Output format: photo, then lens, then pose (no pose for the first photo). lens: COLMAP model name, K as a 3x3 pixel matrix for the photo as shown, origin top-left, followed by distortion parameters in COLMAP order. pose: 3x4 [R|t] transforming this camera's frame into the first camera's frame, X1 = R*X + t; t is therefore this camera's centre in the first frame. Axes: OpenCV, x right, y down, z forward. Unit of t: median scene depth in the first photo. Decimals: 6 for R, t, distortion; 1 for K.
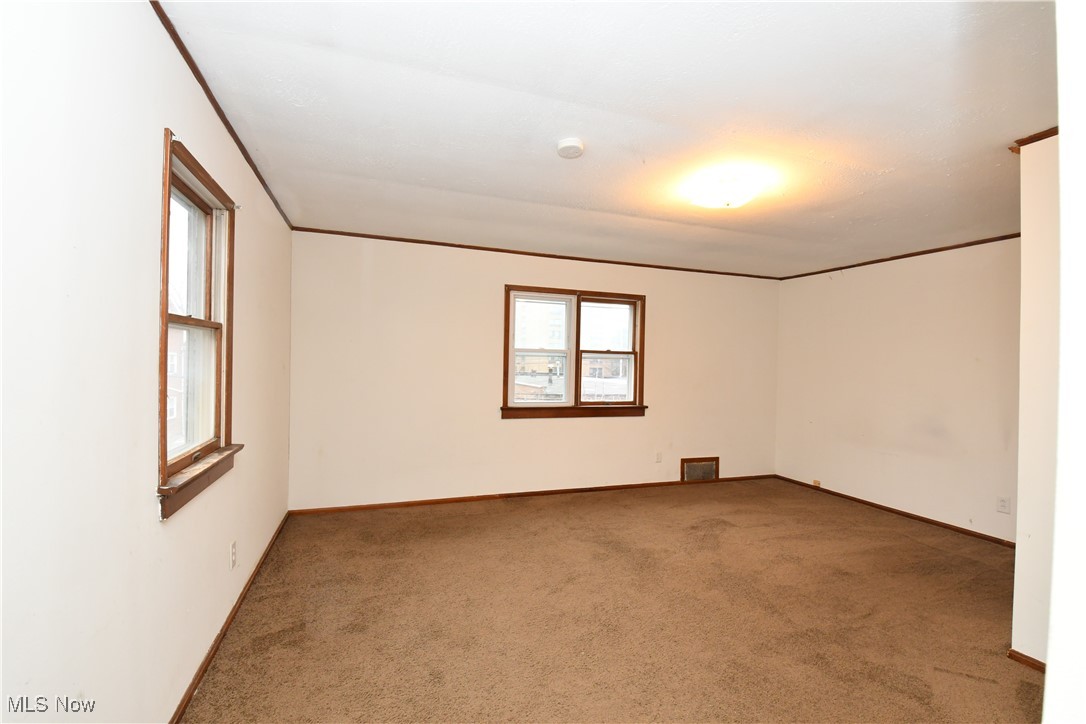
lens RADIAL K [[480.4, 0, 550.4], [0, 480.4, 366.0], [0, 0, 1]] dist [-0.000309, -0.018999]
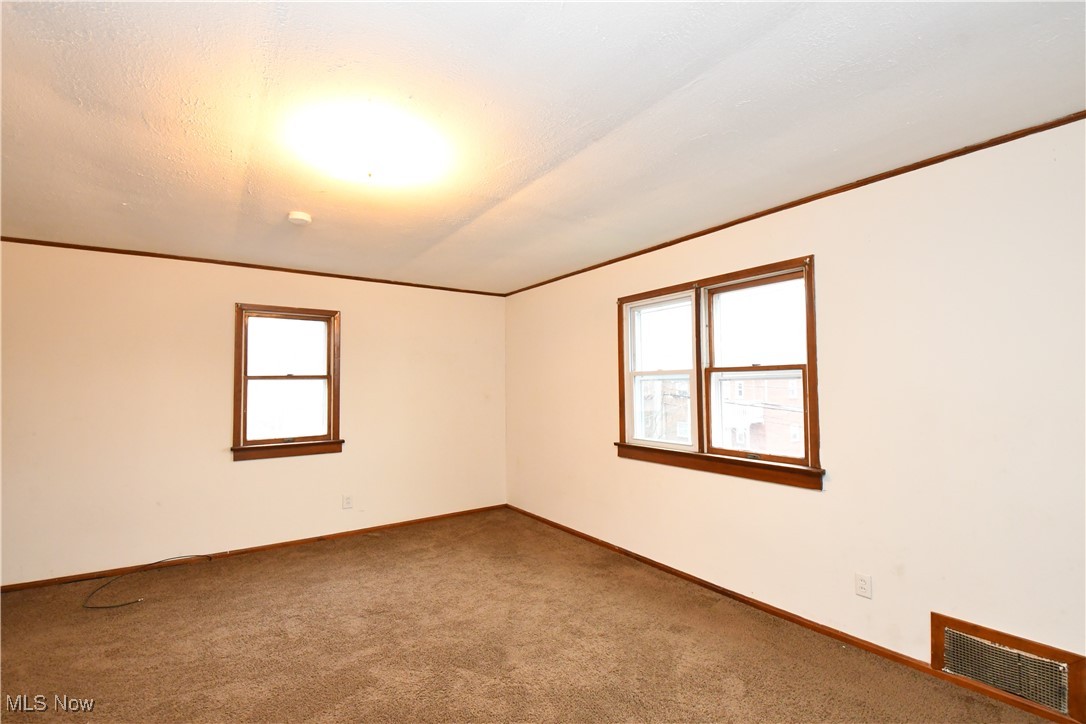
lens RADIAL K [[480.4, 0, 550.4], [0, 480.4, 366.0], [0, 0, 1]] dist [-0.000309, -0.018999]
pose [[0.263446, -0.067831, -0.962286, 0.682635], [-0.000890, 0.997507, -0.070558, 0.010882], [0.964674, 0.019445, 0.262729, 0.657346]]
